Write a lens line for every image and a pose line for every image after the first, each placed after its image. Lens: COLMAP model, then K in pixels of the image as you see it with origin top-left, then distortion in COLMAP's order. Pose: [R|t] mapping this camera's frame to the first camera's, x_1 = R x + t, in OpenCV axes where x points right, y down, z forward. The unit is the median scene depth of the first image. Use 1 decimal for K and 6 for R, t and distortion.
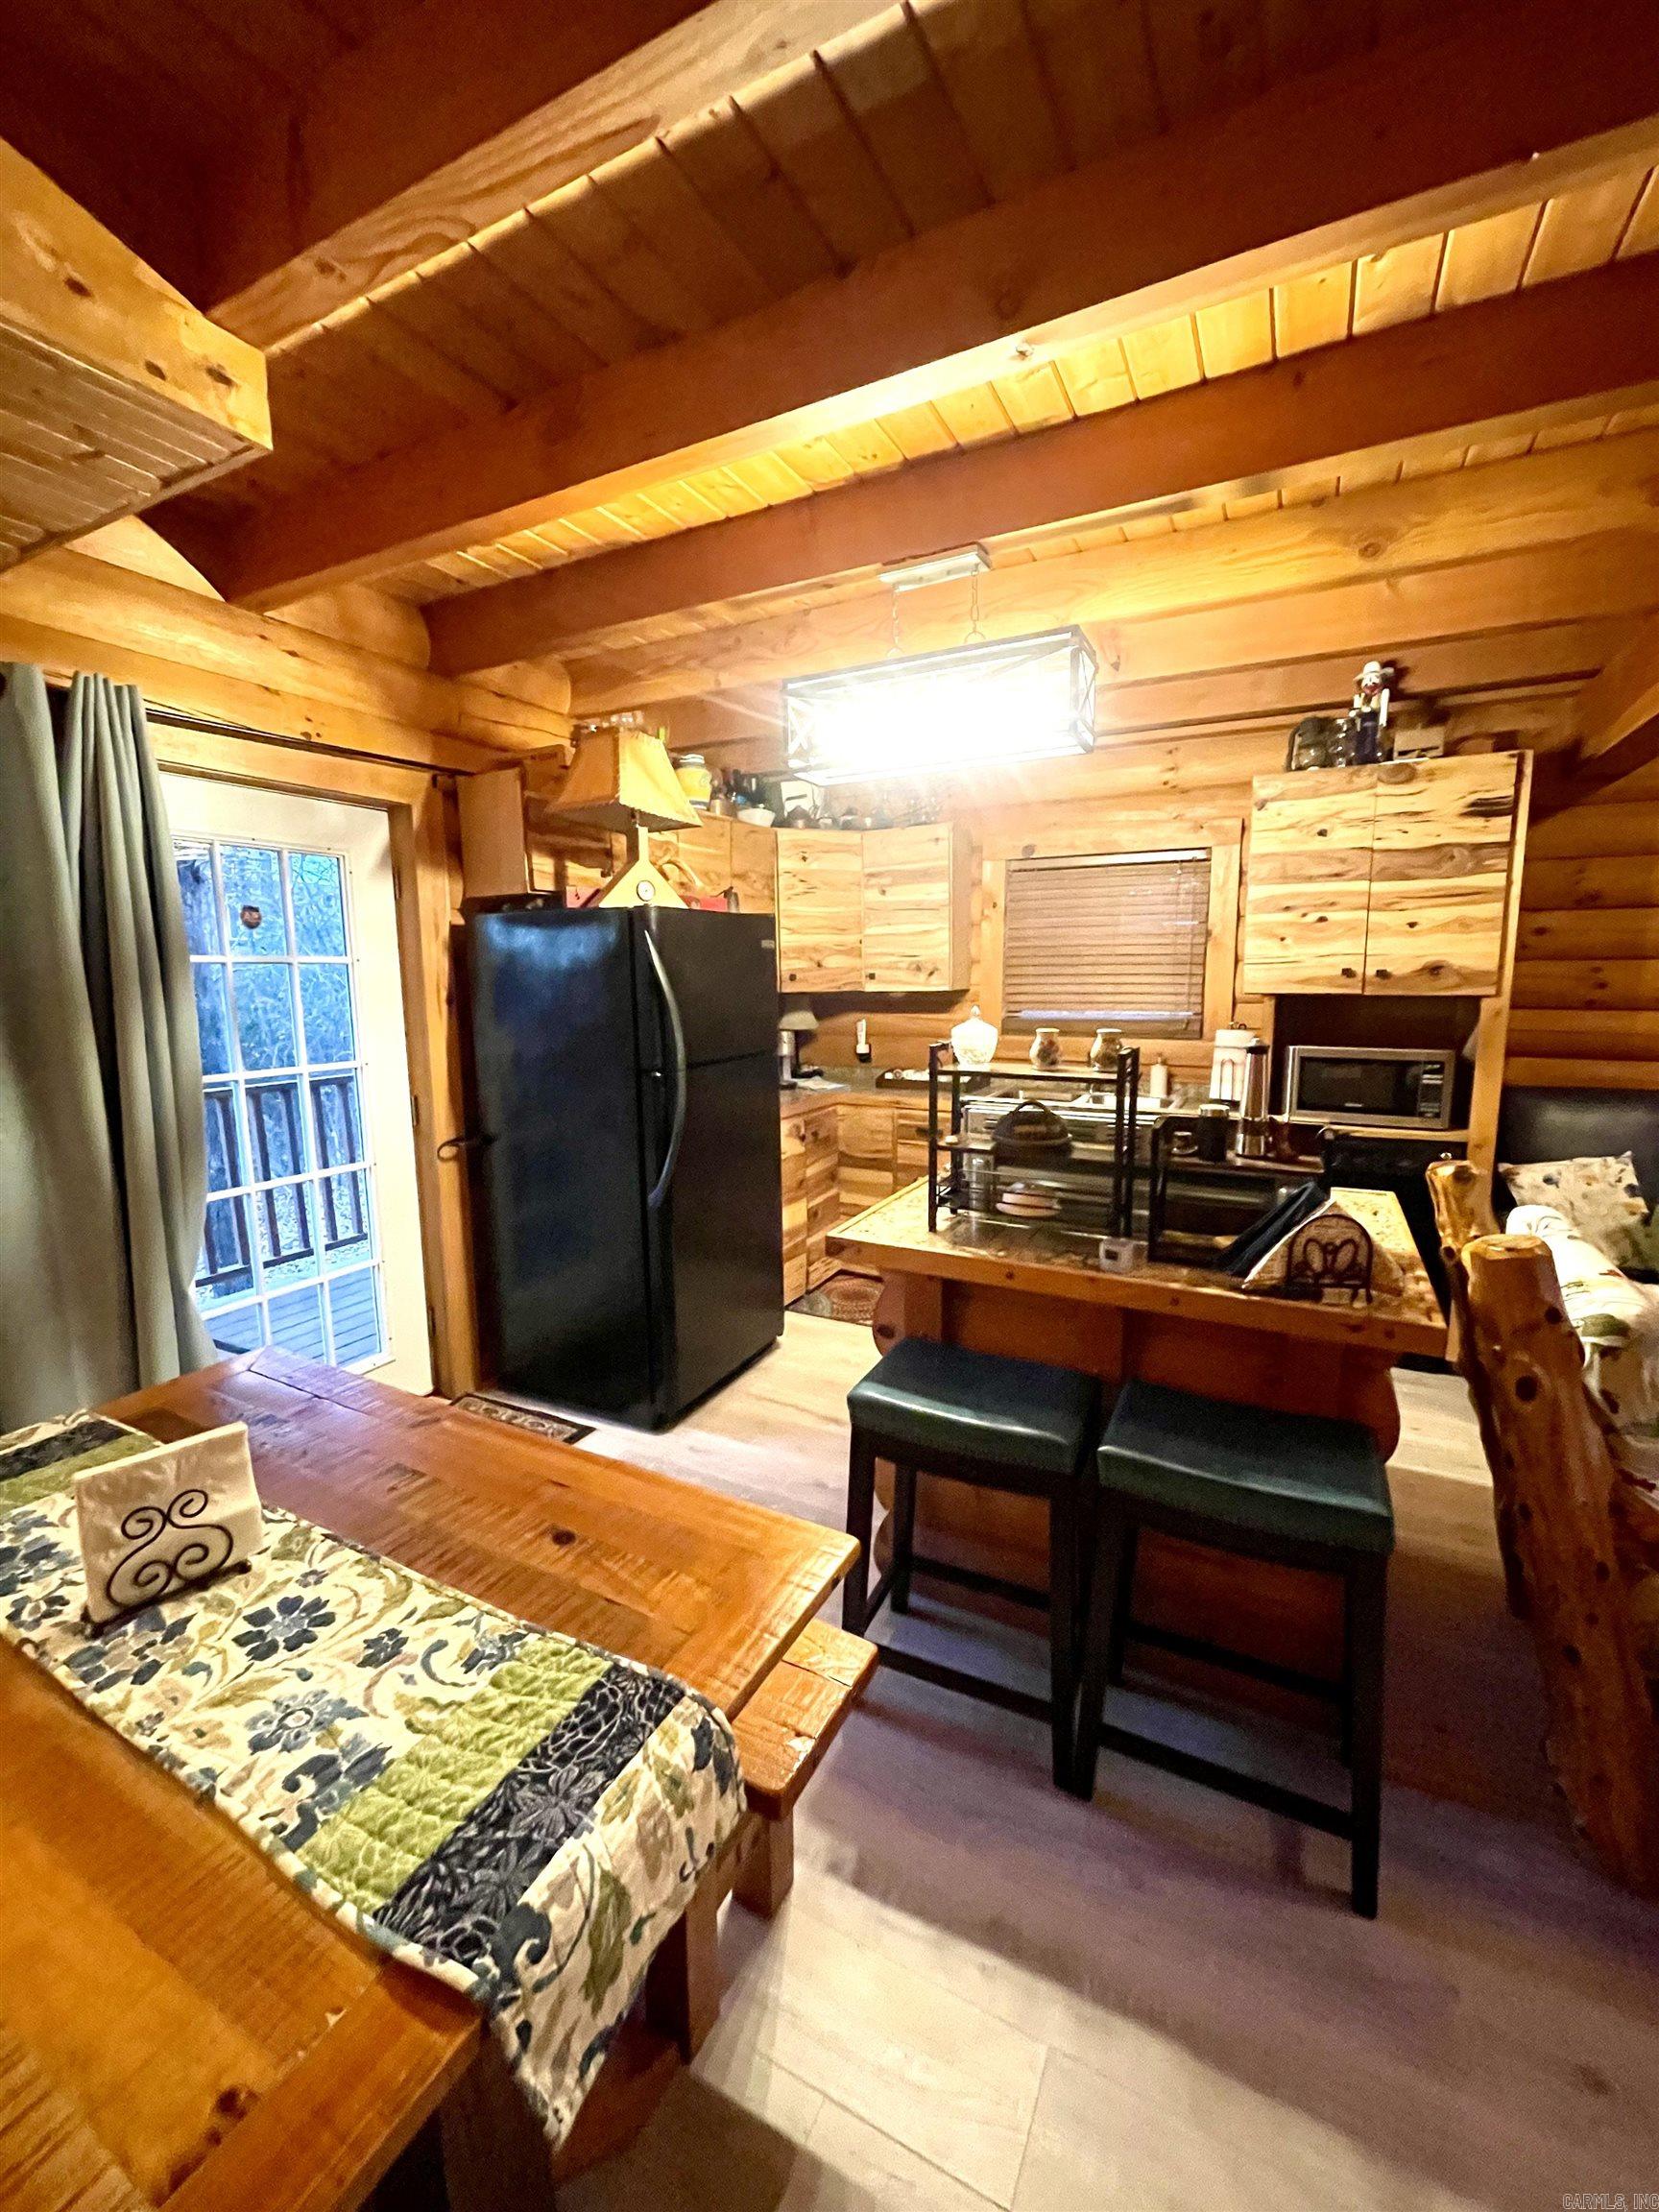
lens RADIAL K [[884.8, 0, 832.1], [0, 884.8, 1119.7], [0, 0, 1]] dist [-0.000664, 0.000863]
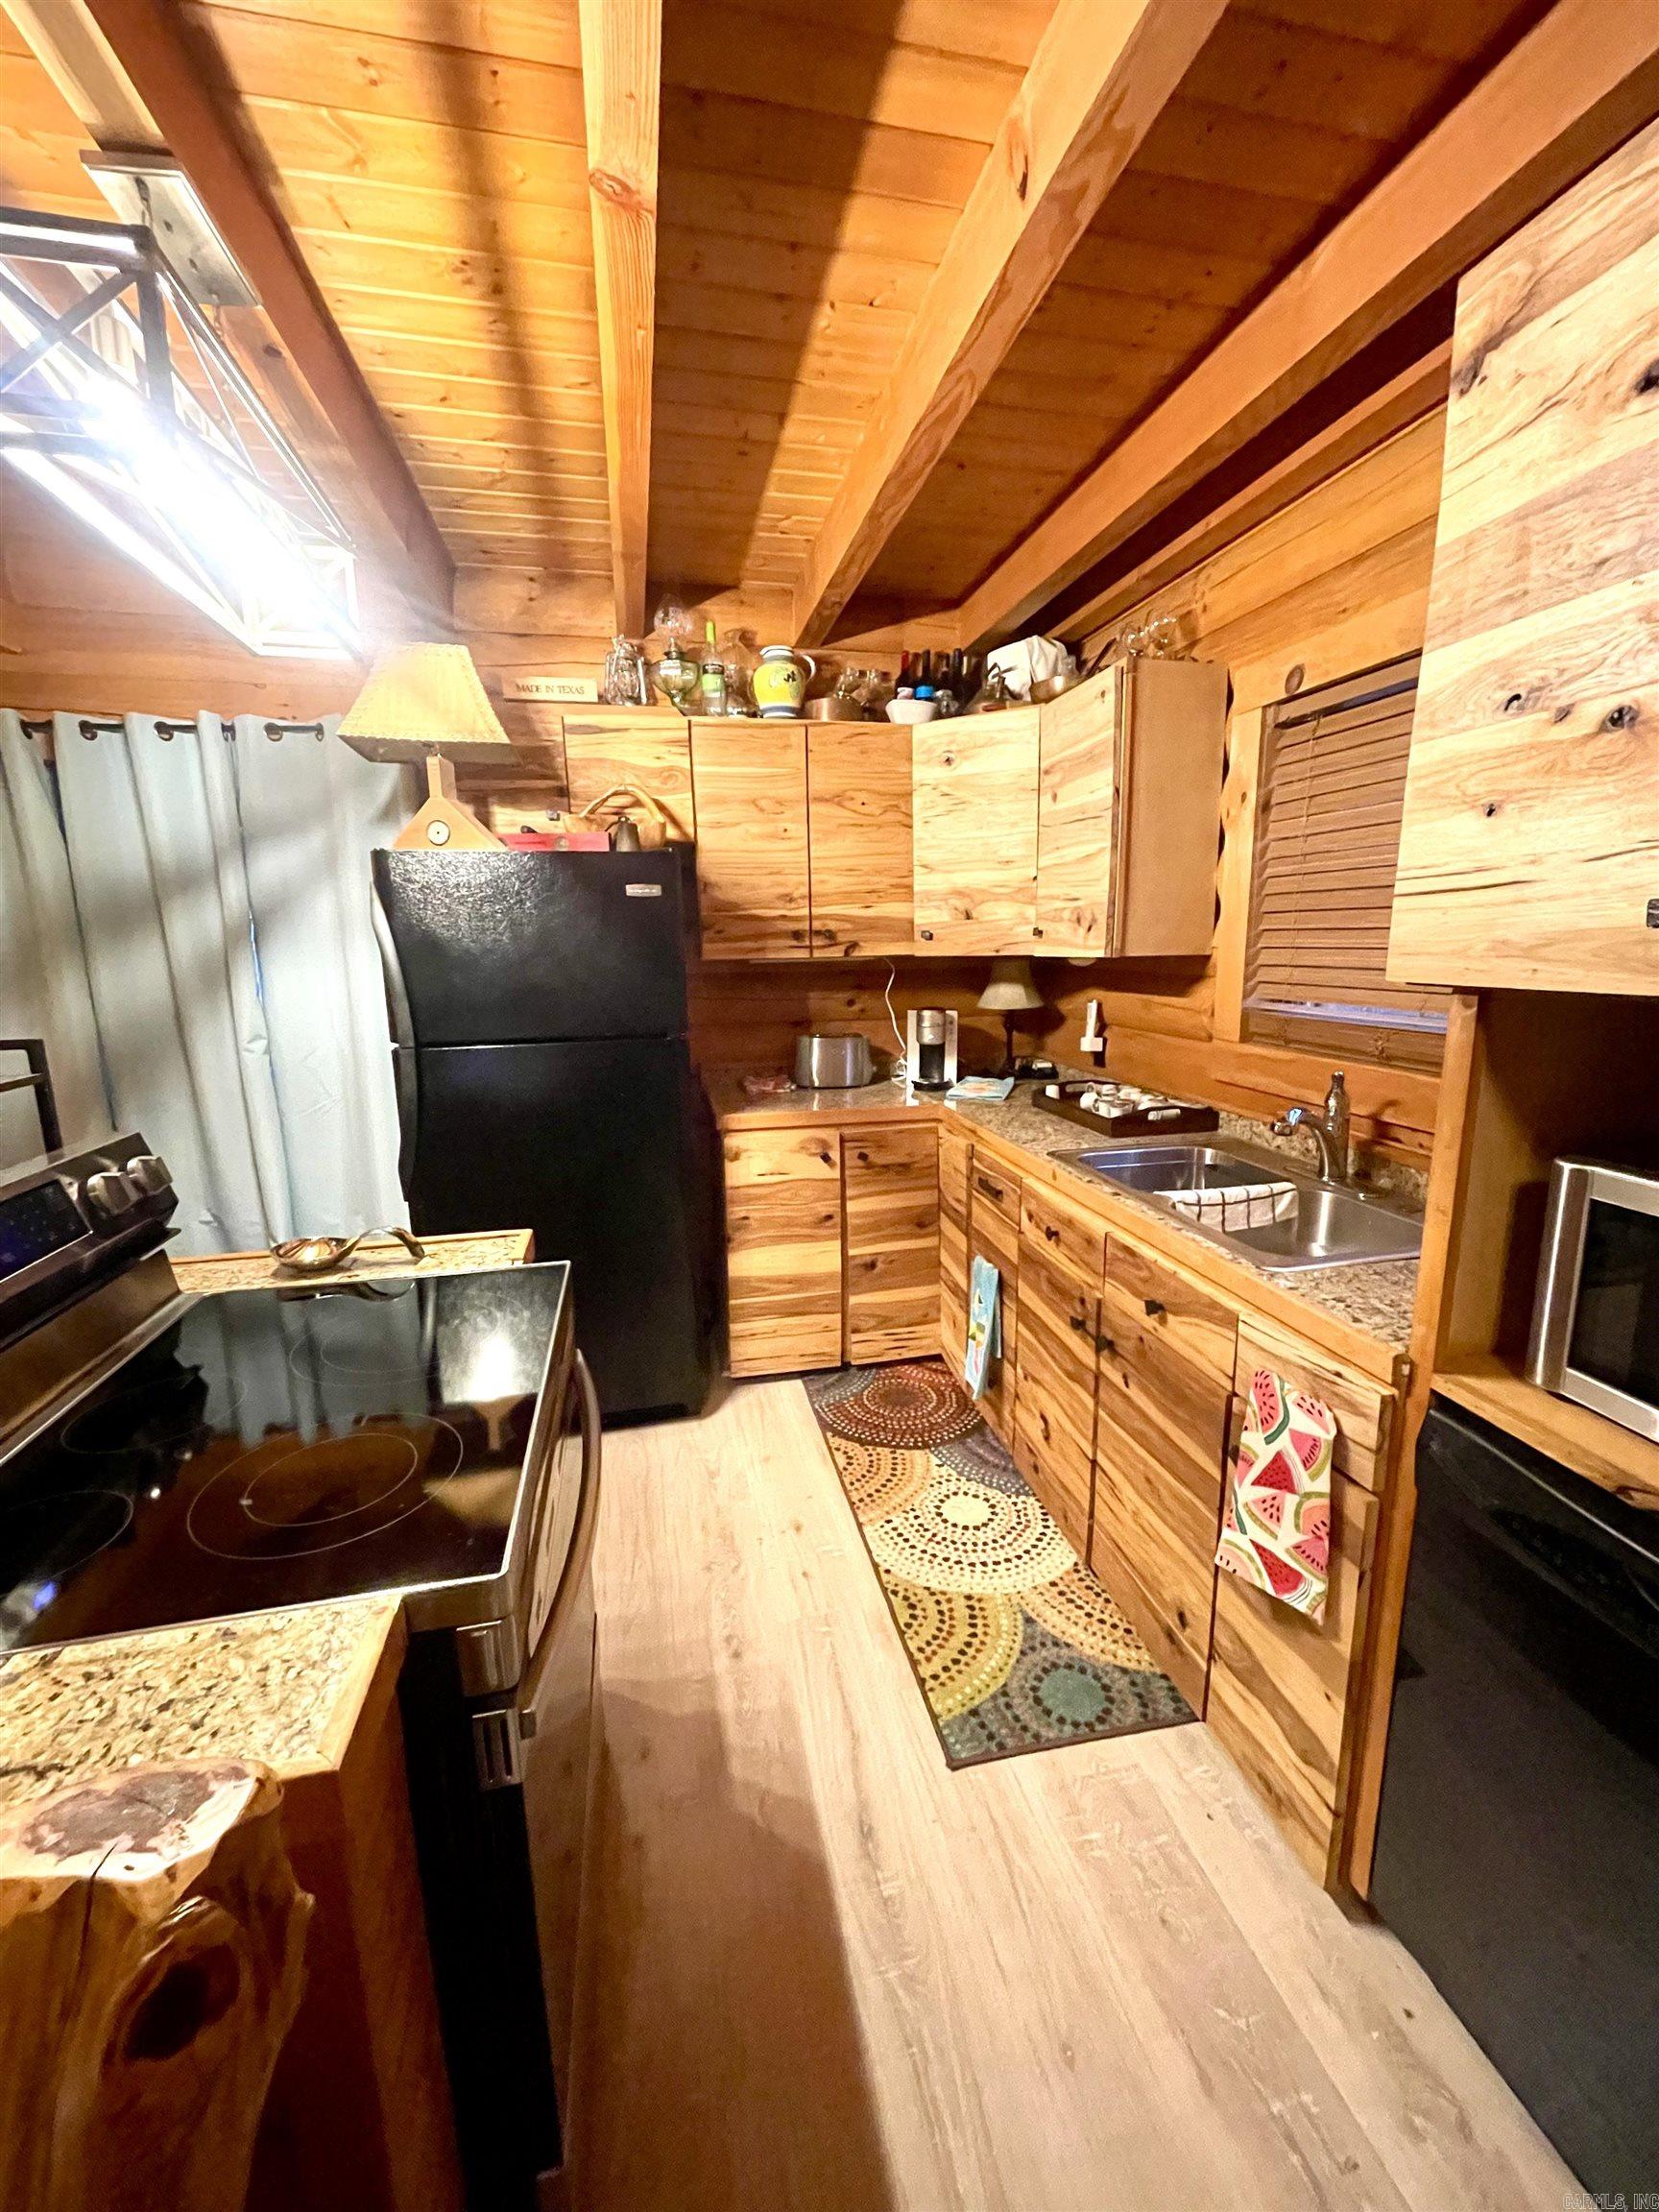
lens RADIAL K [[884.8, 0, 836.2], [0, 884.8, 1108.2], [0, 0, 1]] dist [-0.000664, 0.000863]
pose [[0.645747, 0.147098, -0.749248, 0.610345], [-0.119140, 0.988660, 0.091419, -0.104962], [0.754199, 0.030231, 0.655950, 0.641025]]
